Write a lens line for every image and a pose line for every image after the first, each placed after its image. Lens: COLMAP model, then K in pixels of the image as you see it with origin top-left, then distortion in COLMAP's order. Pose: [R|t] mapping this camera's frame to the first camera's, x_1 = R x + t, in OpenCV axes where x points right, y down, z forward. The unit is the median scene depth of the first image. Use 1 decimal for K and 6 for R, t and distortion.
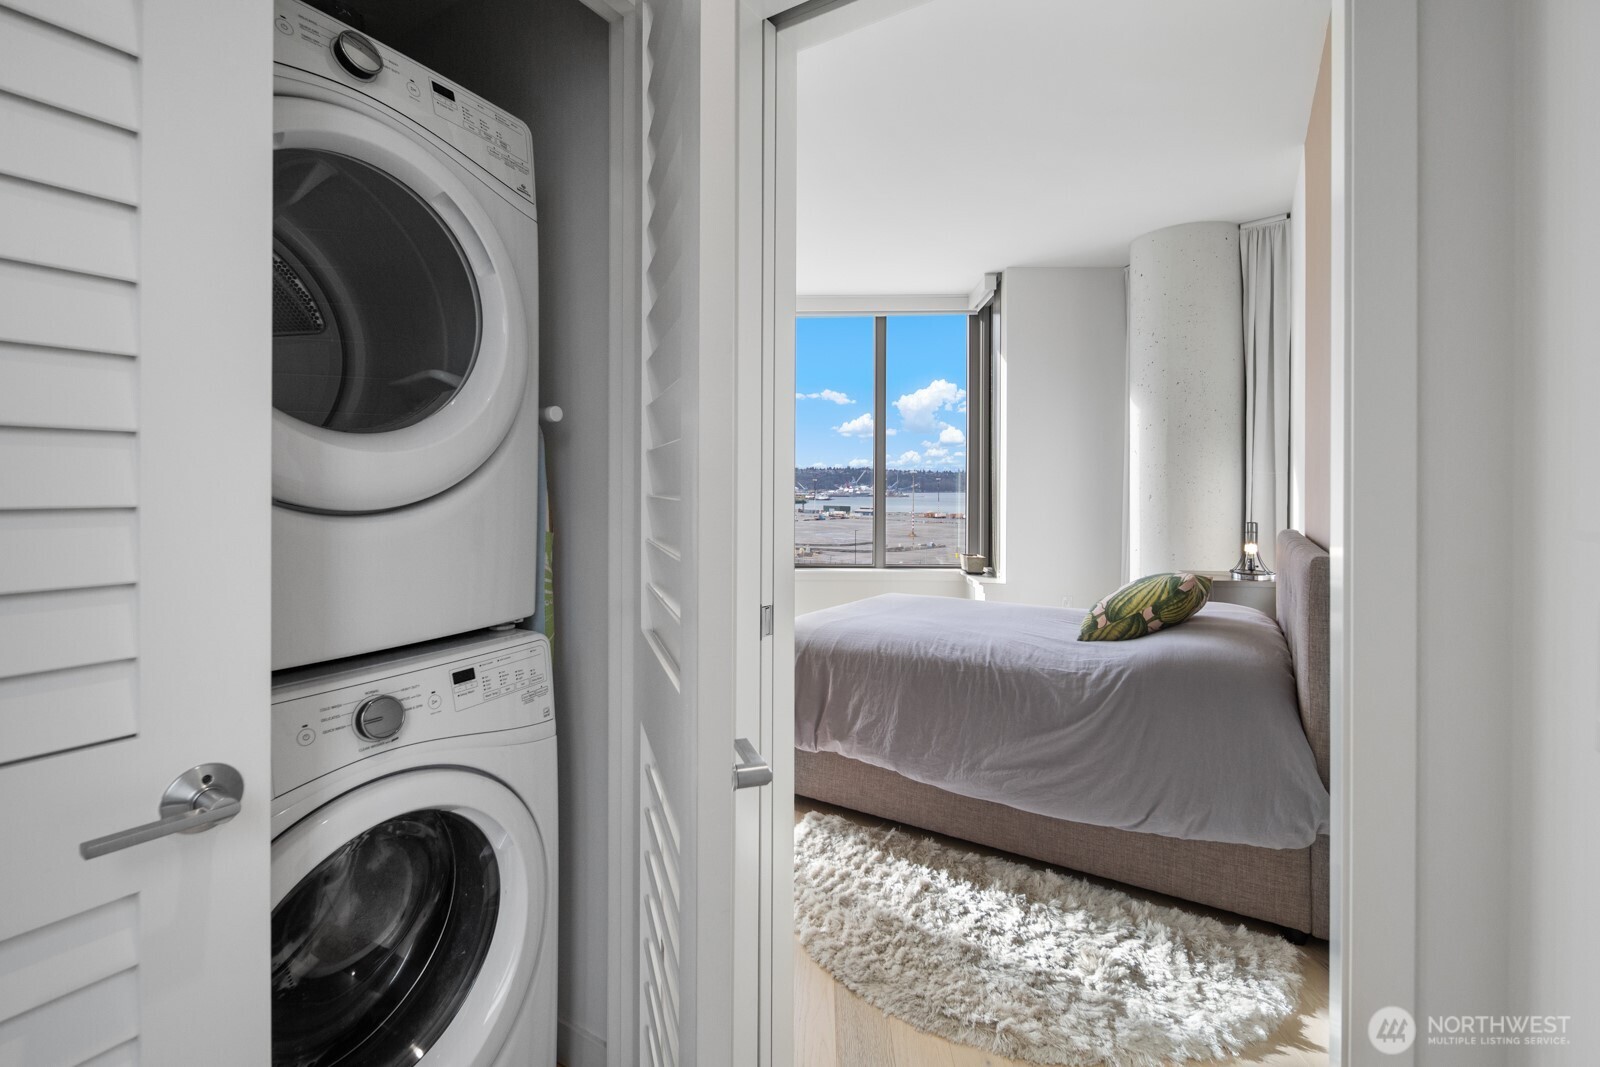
lens RADIAL K [[698.6, 0, 808.9], [0, 698.6, 481.7], [0, 0, 1]] dist [-0.001962, -0.000146]
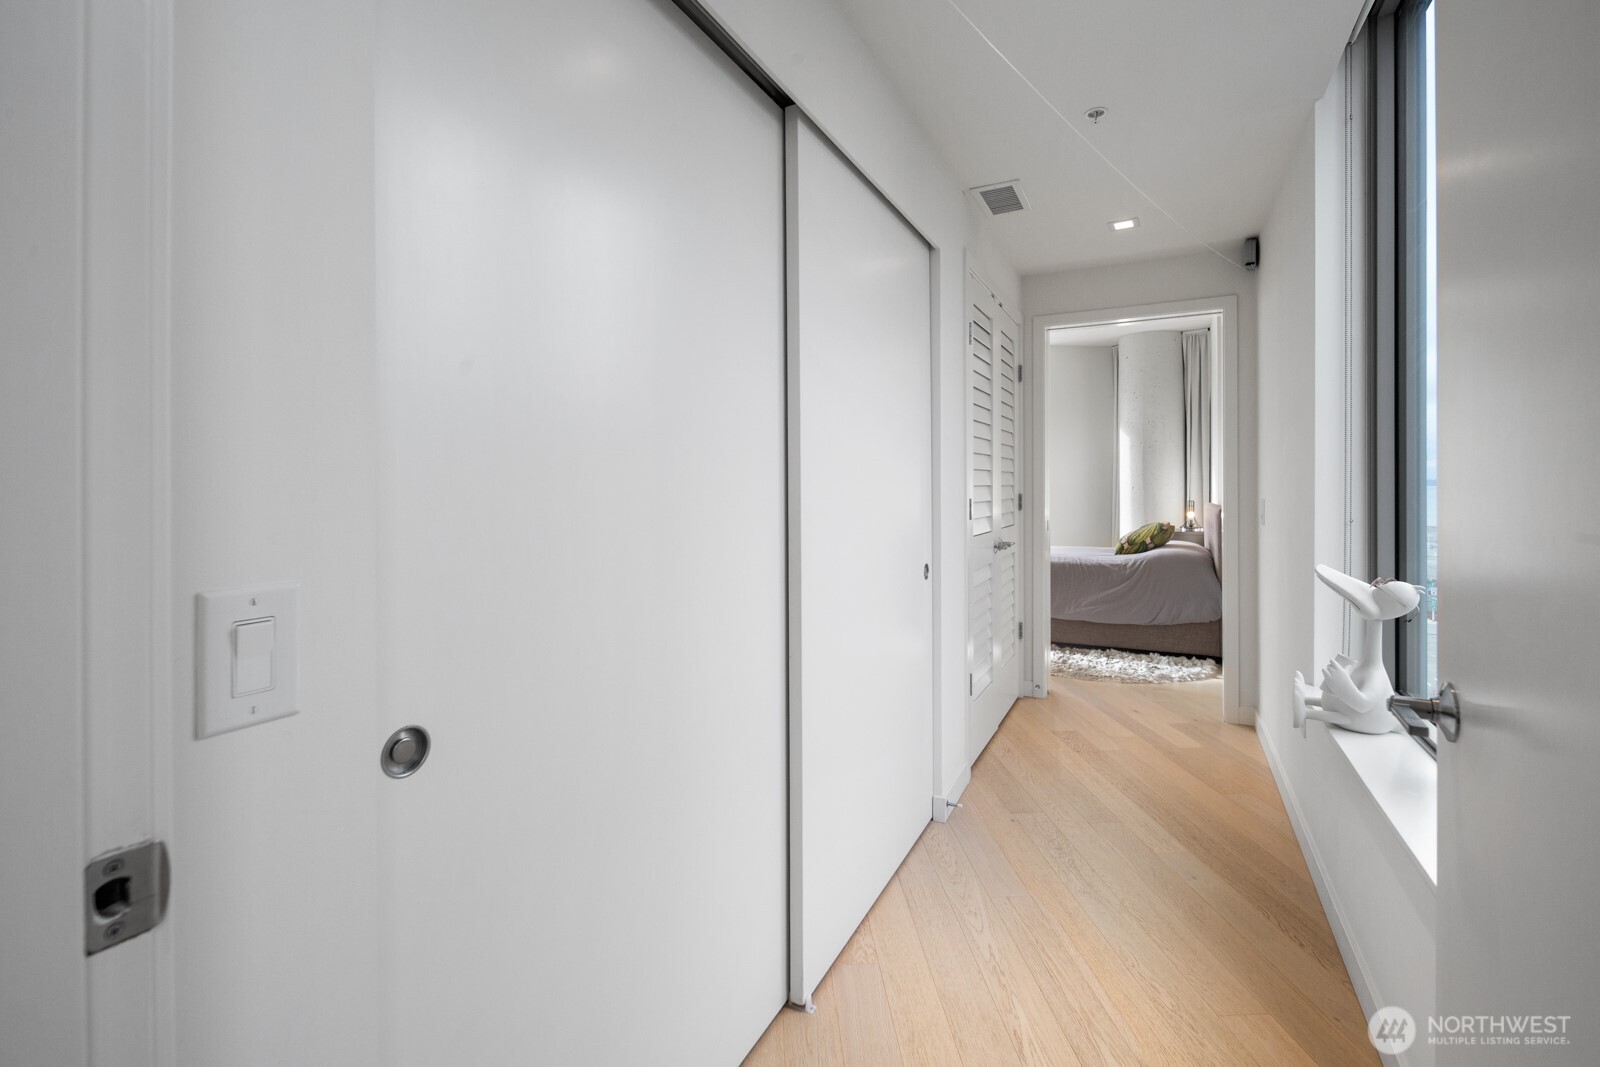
lens RADIAL K [[698.6, 0, 808.9], [0, 698.6, 481.7], [0, 0, 1]] dist [-0.001962, -0.000146]
pose [[0.996454, -0.004618, 0.084010, -0.723917], [0.004463, 0.999988, 0.002033, -0.000987], [-0.084019, -0.001651, 0.996463, -1.037743]]
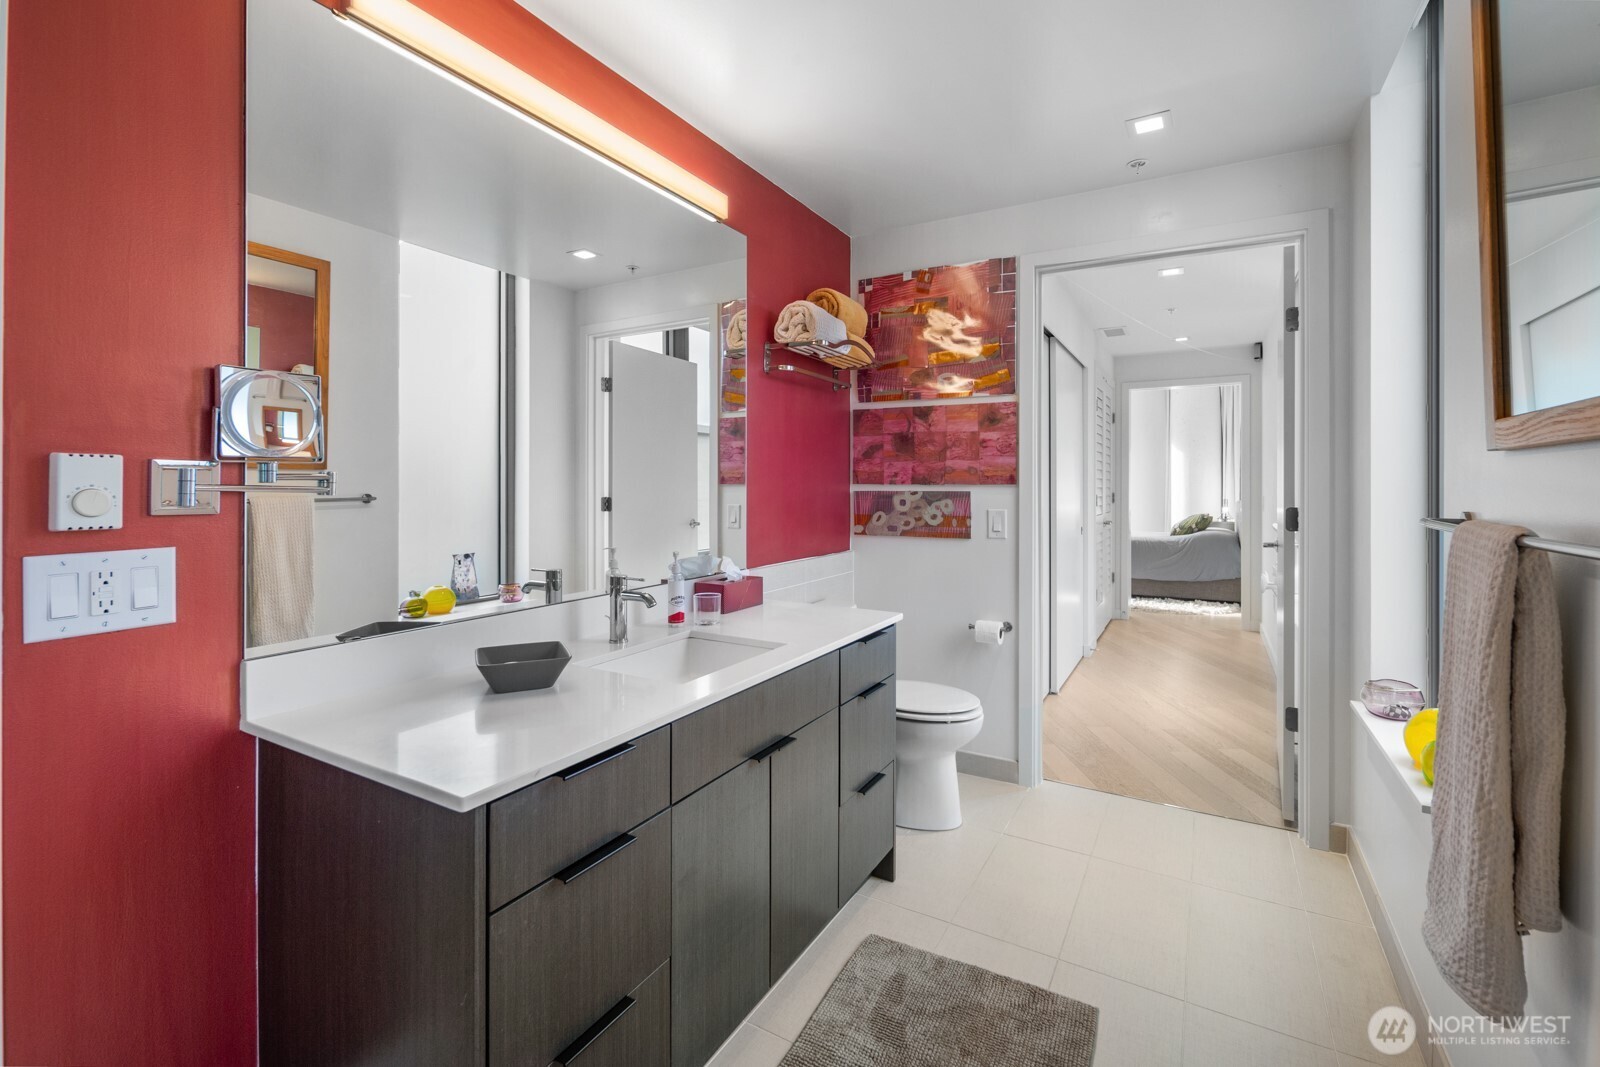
lens RADIAL K [[698.6, 0, 808.9], [0, 698.6, 481.7], [0, 0, 1]] dist [-0.001962, -0.000146]
pose [[0.999348, 0.000304, 0.036093, -1.325025], [-0.000346, 0.999999, 0.001155, -0.011597], [-0.036093, -0.001167, 0.999348, -2.023482]]
